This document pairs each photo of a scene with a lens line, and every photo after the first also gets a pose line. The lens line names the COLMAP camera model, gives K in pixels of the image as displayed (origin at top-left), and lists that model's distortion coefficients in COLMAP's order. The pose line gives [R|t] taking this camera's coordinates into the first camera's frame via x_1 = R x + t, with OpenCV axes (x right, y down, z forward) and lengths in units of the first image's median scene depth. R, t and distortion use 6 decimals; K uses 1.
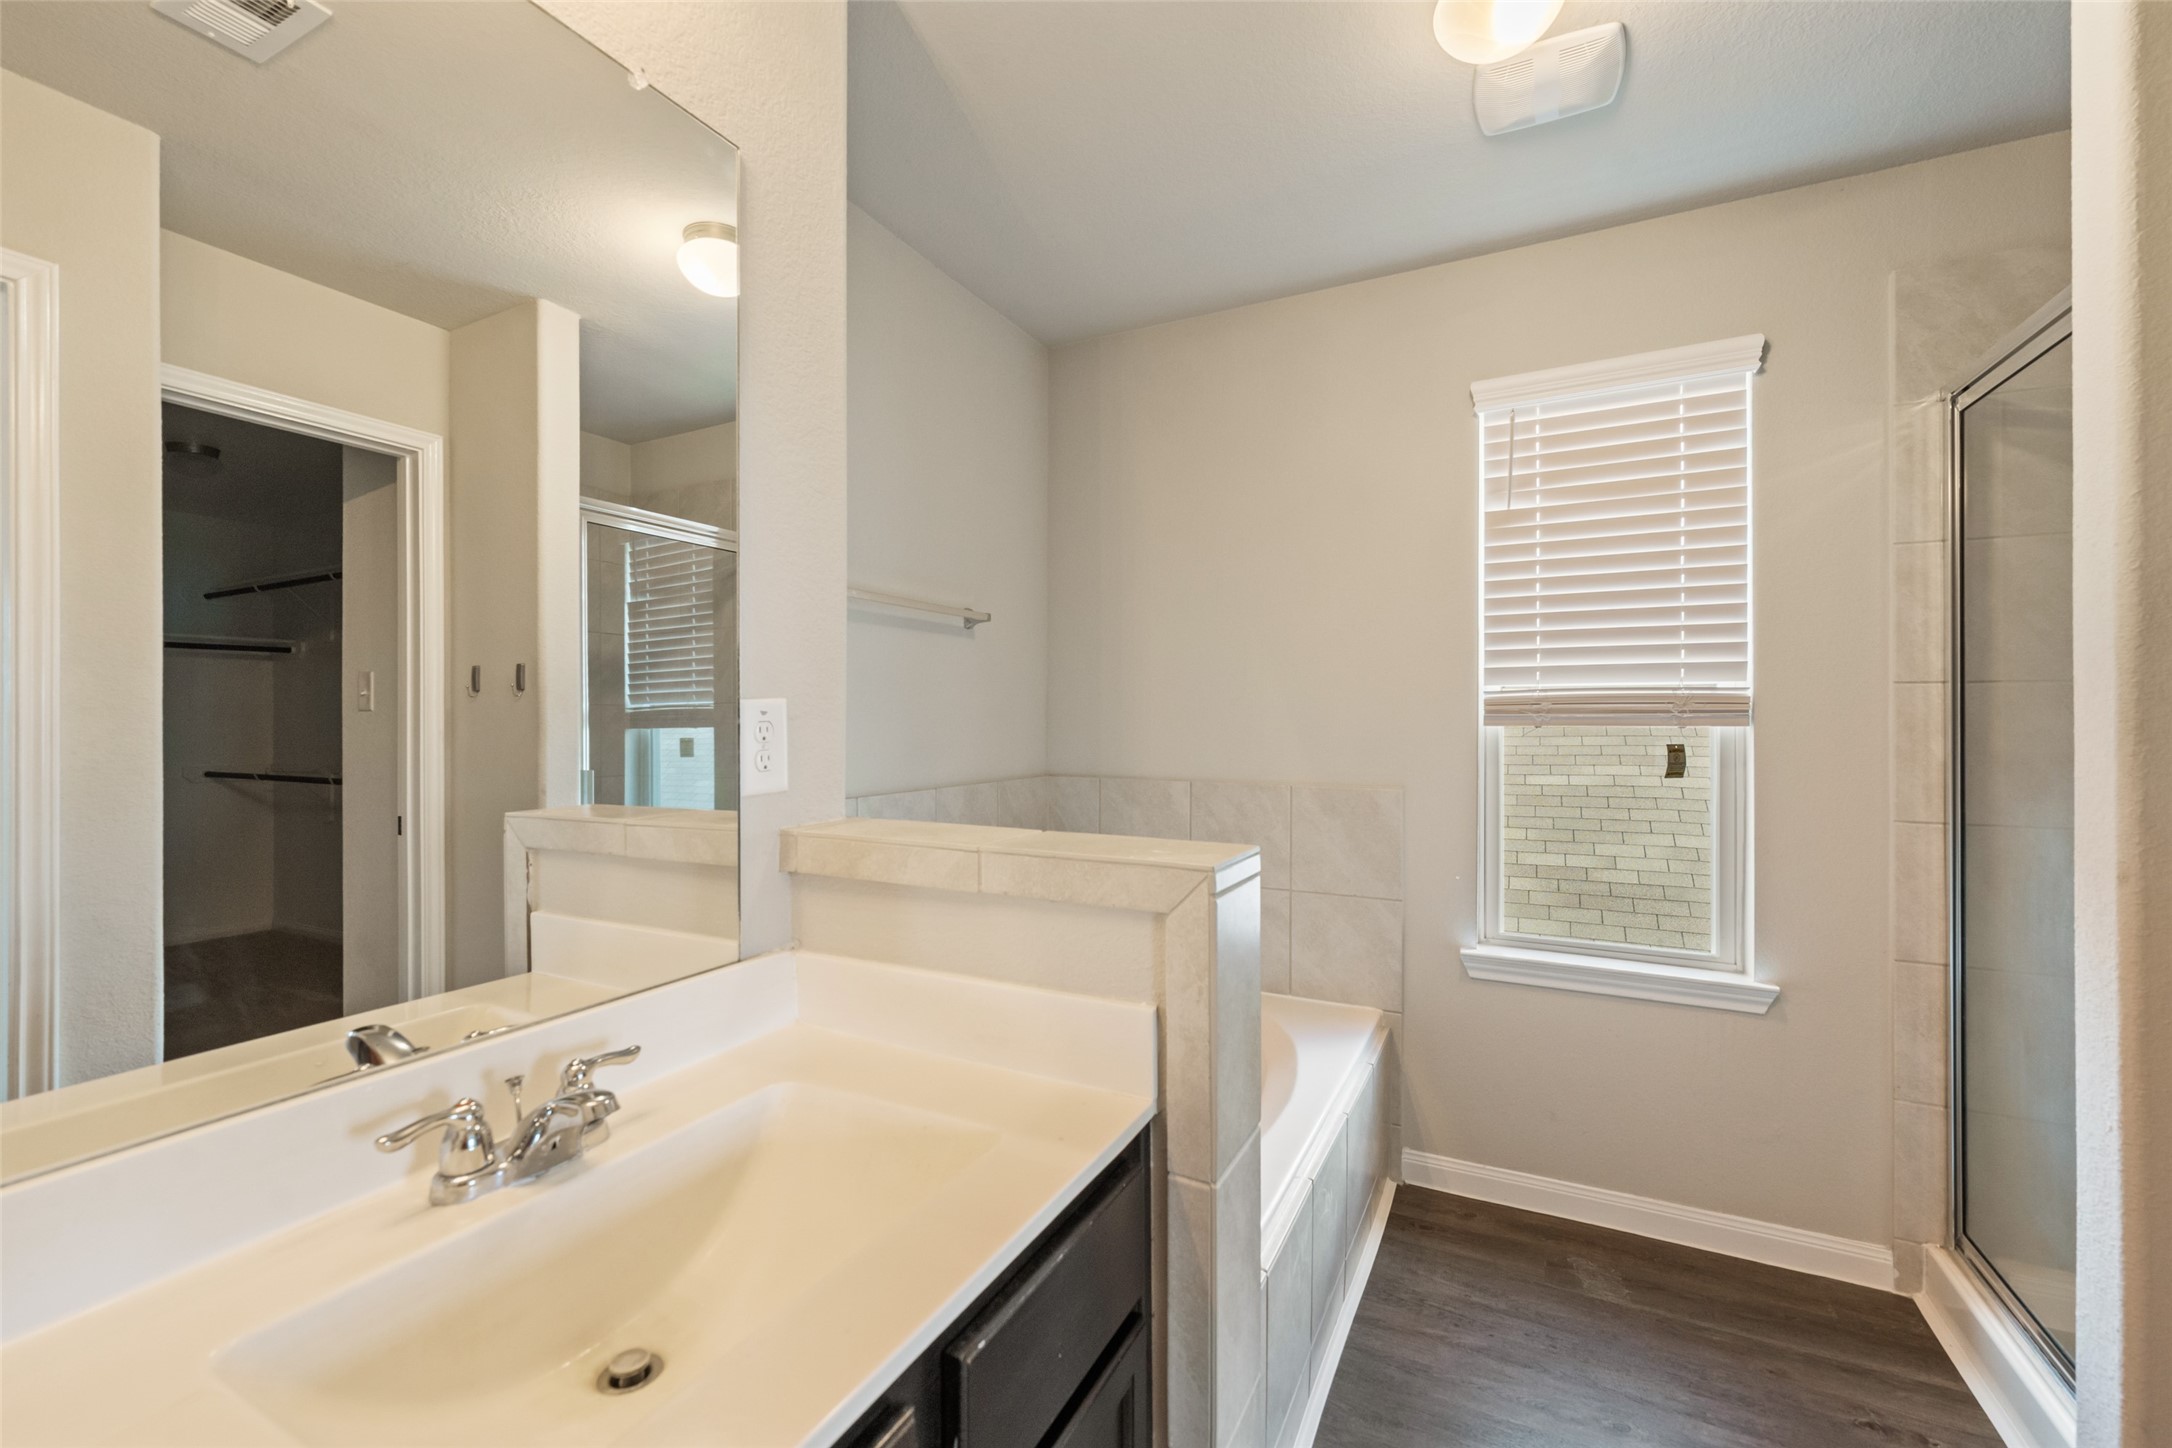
lens RADIAL K [[882.6, 0, 1083.4], [0, 882.6, 716.0], [0, 0, 1]] dist [-0.002652, 0.000166]
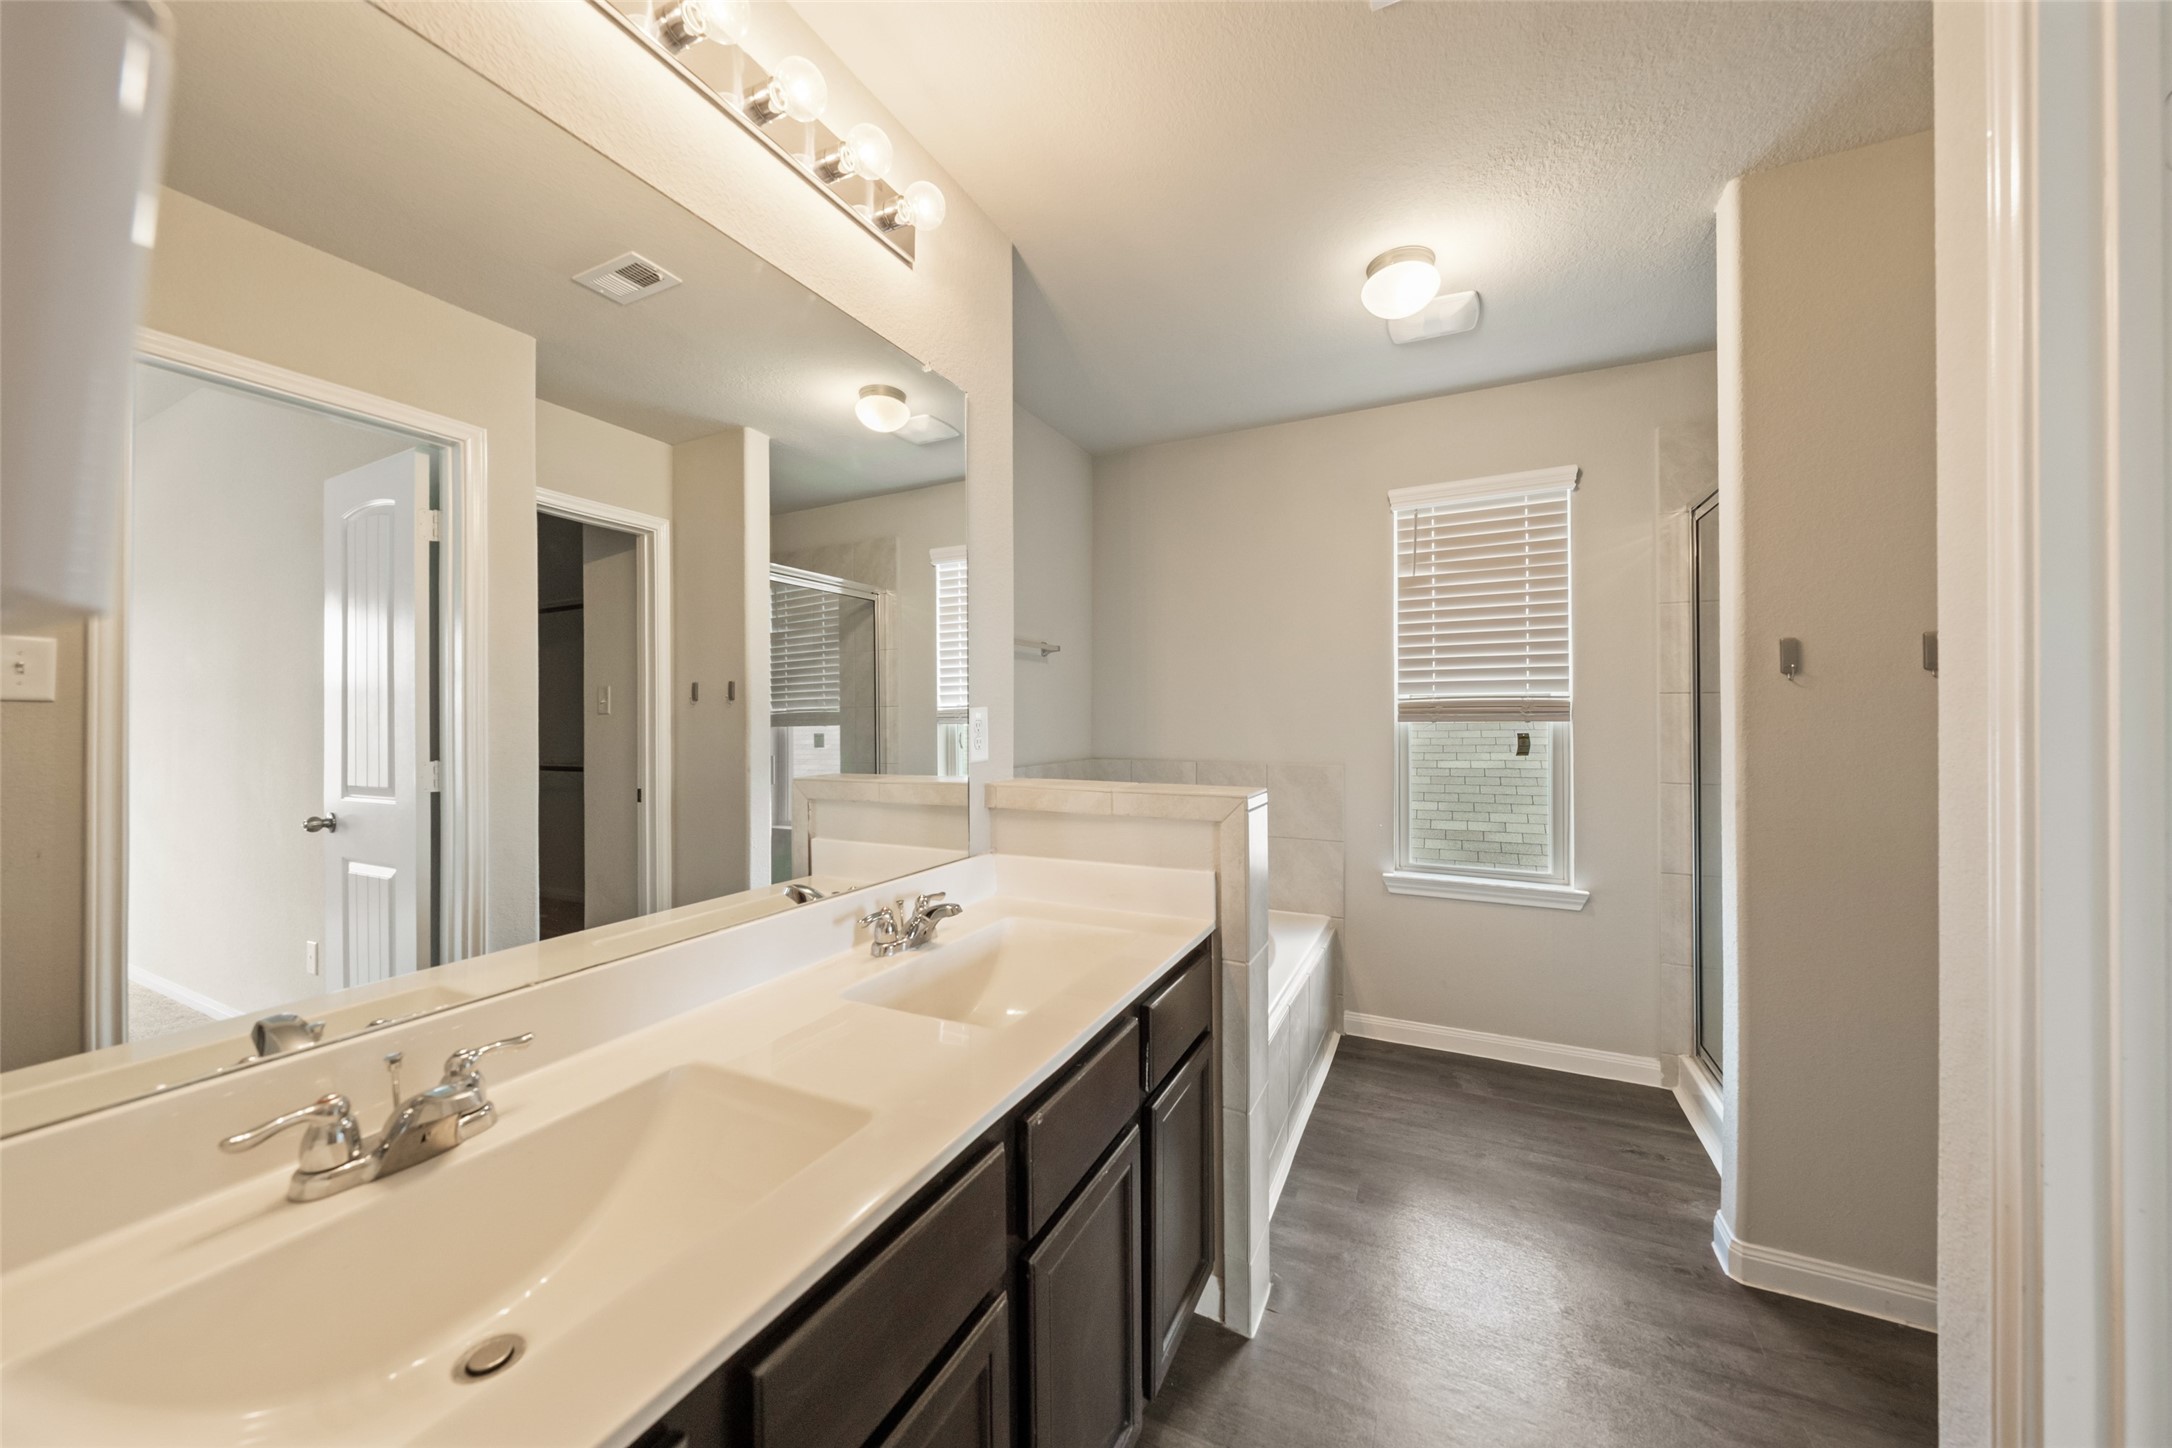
lens RADIAL K [[753.8, 0, 1084.3], [0, 753.8, 713.9], [0, 0, 1]] dist [-0.001404, 0.000061]
pose [[0.999819, -0.003158, 0.018783, -0.111174], [0.003210, 0.999991, -0.002718, -0.000956], [-0.018774, 0.002778, 0.999820, -0.295759]]
